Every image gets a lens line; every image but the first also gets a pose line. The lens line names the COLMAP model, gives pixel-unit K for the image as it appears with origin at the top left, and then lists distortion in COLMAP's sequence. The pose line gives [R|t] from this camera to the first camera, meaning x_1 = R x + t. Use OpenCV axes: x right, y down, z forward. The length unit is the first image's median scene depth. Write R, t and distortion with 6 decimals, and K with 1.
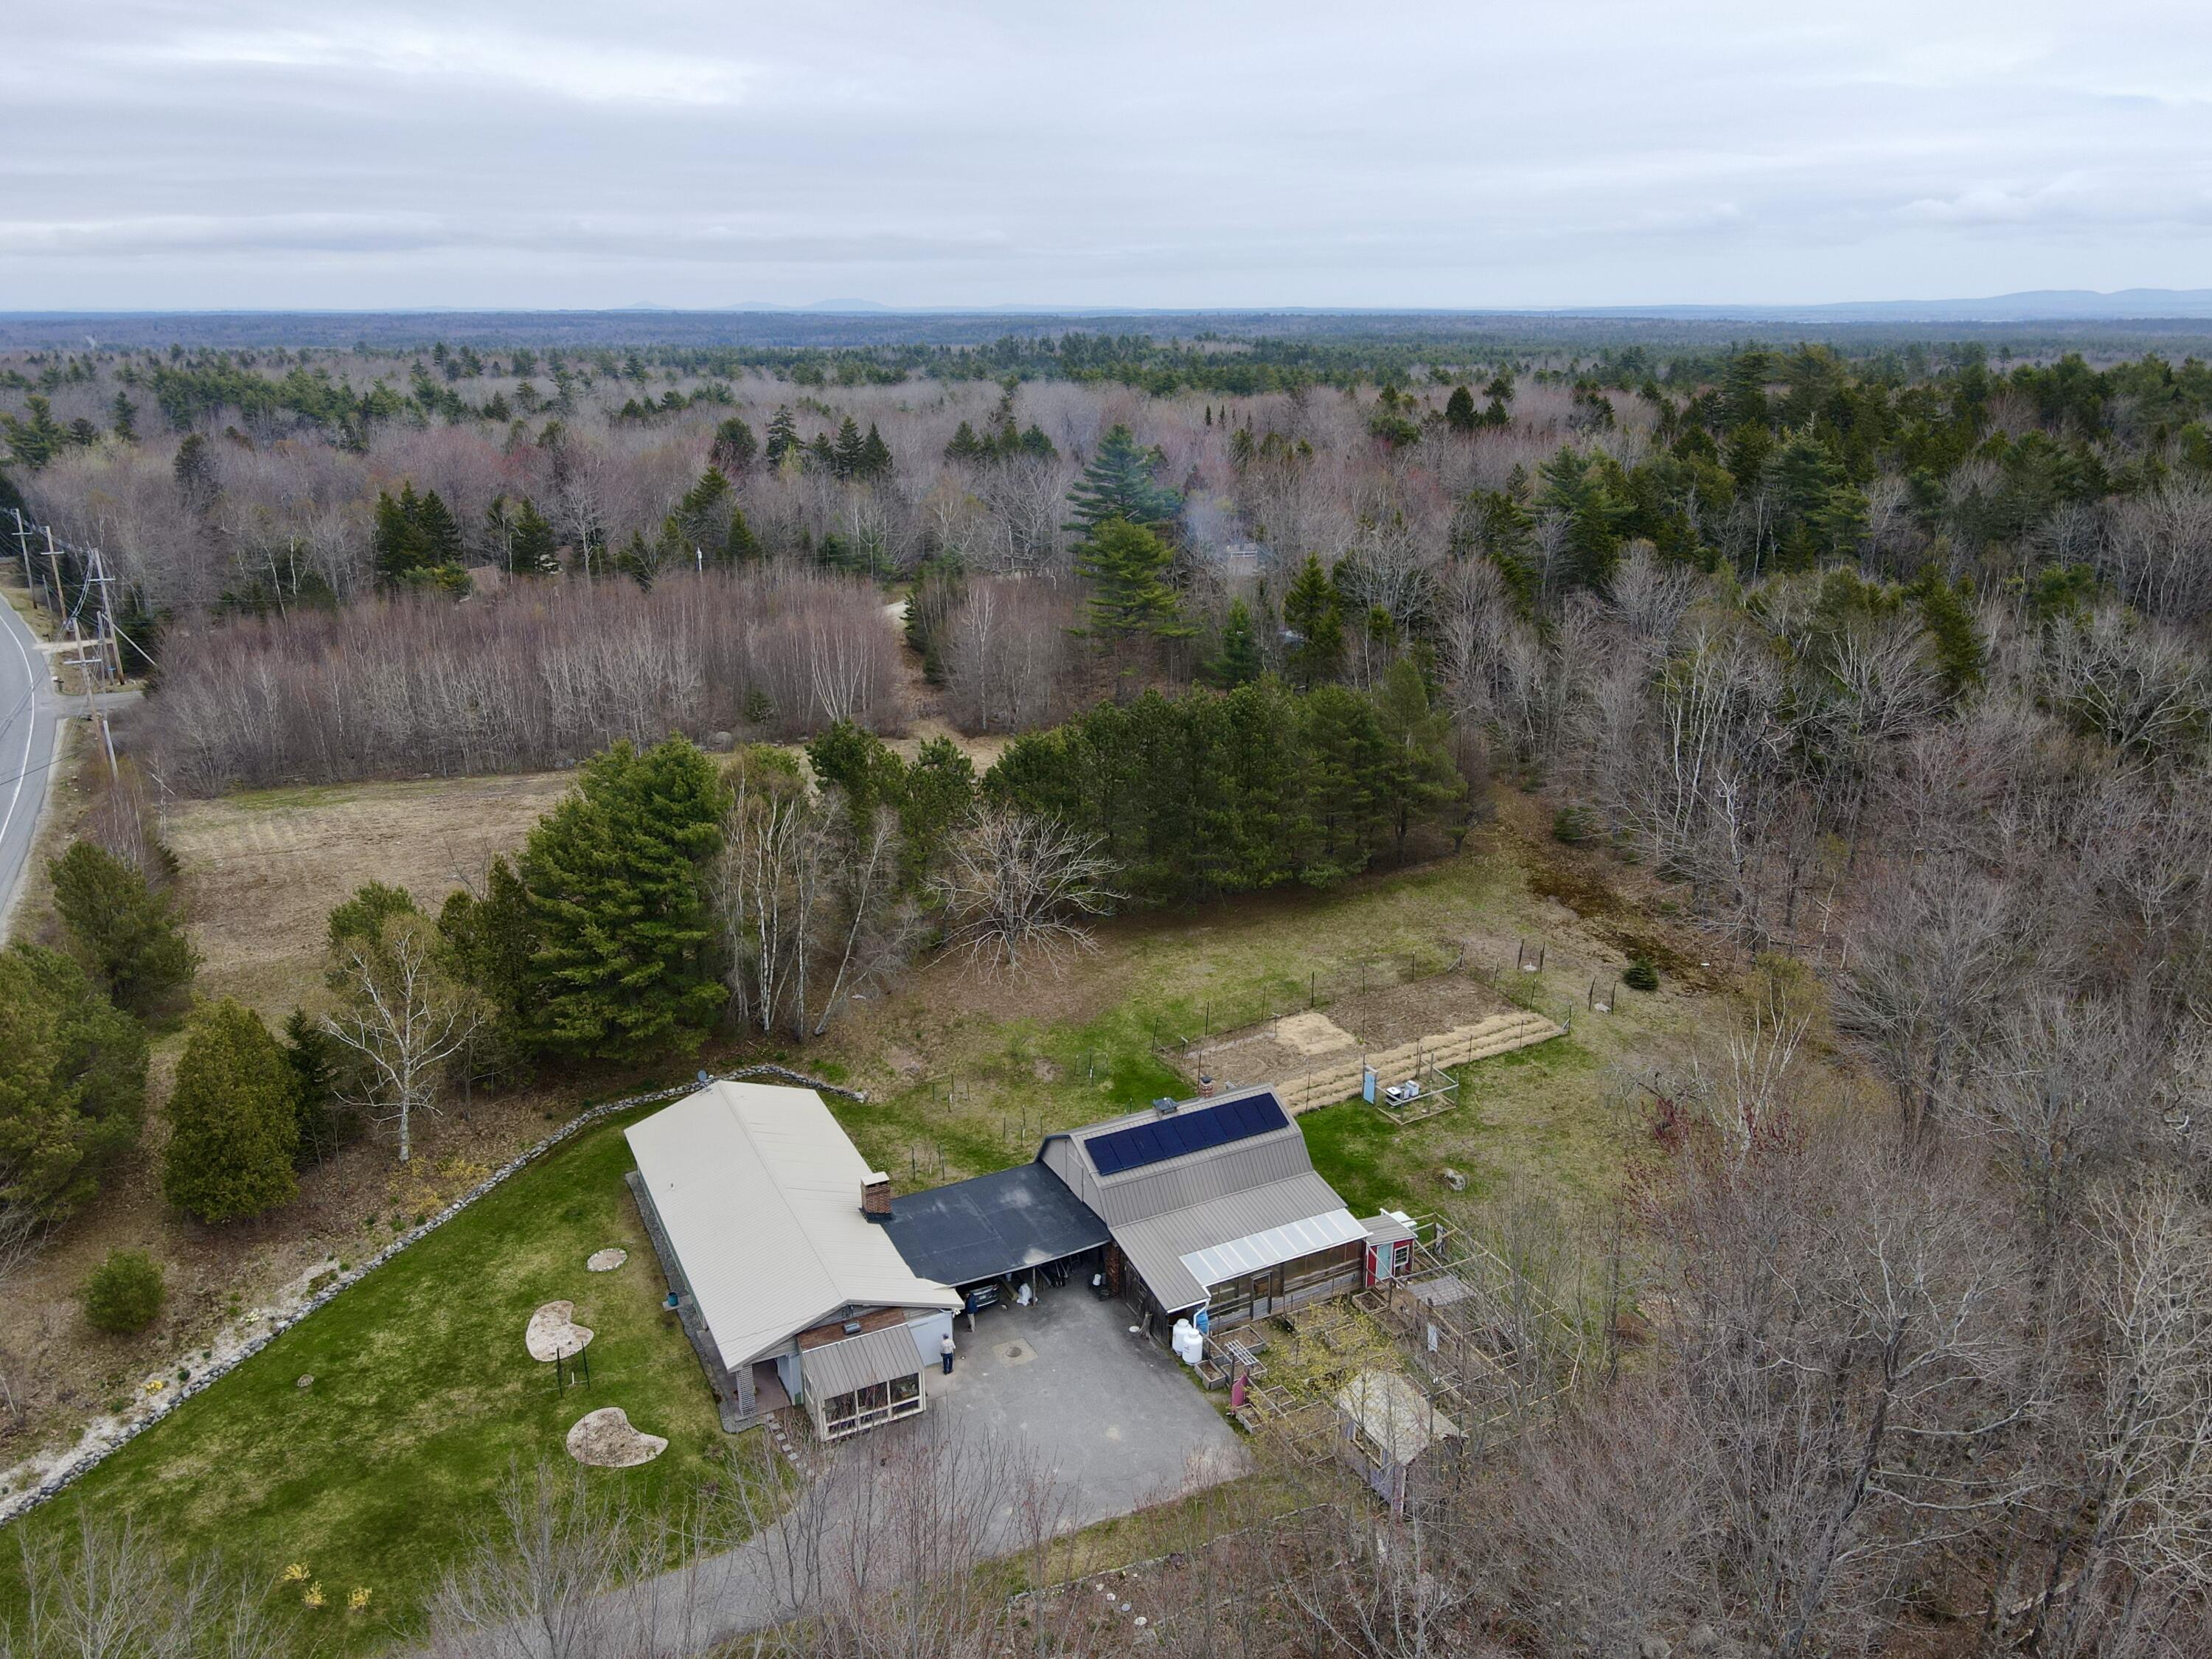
lens RADIAL K [[1651.5, 0, 1106.0], [0, 1651.5, 829.5], [0, 0, 1]] dist [0.002488, -0.003584]
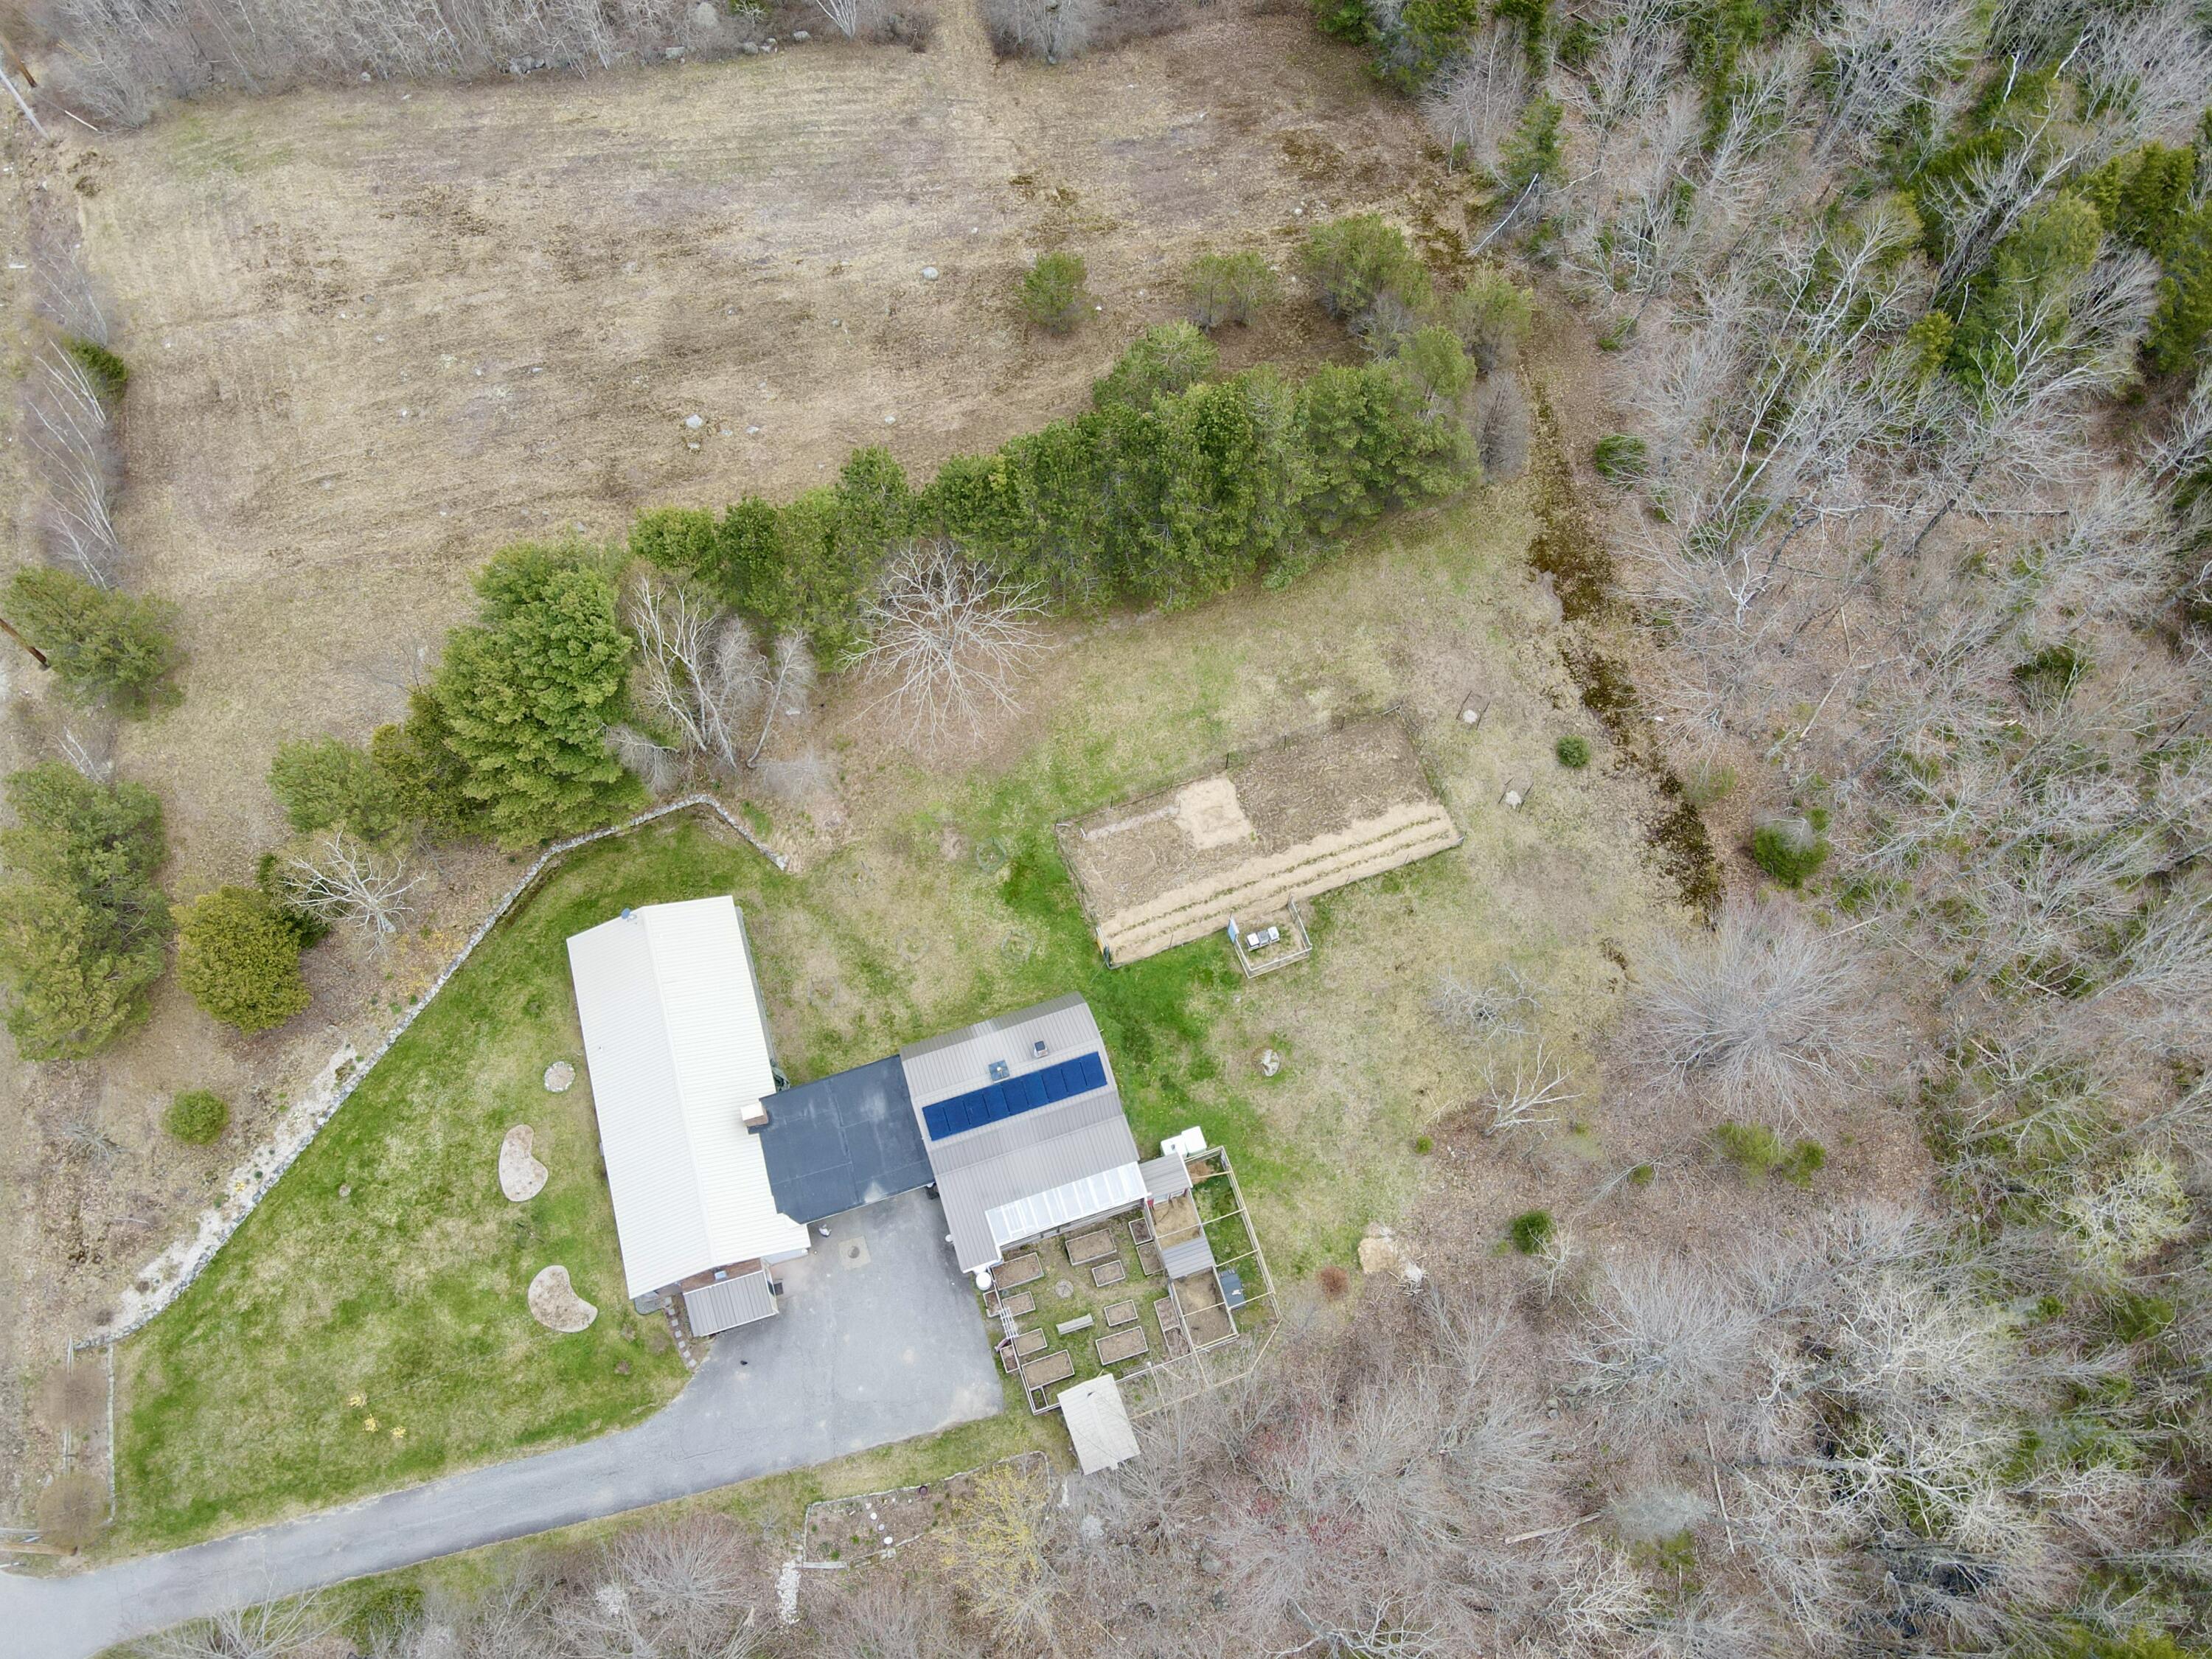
lens RADIAL K [[1651.5, 0, 1106.0], [0, 1651.5, 829.5], [0, 0, 1]] dist [0.002488, -0.003584]
pose [[0.986145, 0.155954, -0.056538, 0.162631], [-0.062547, 0.665233, 0.744012, -0.890285], [0.153643, -0.730167, 0.665770, 0.388526]]
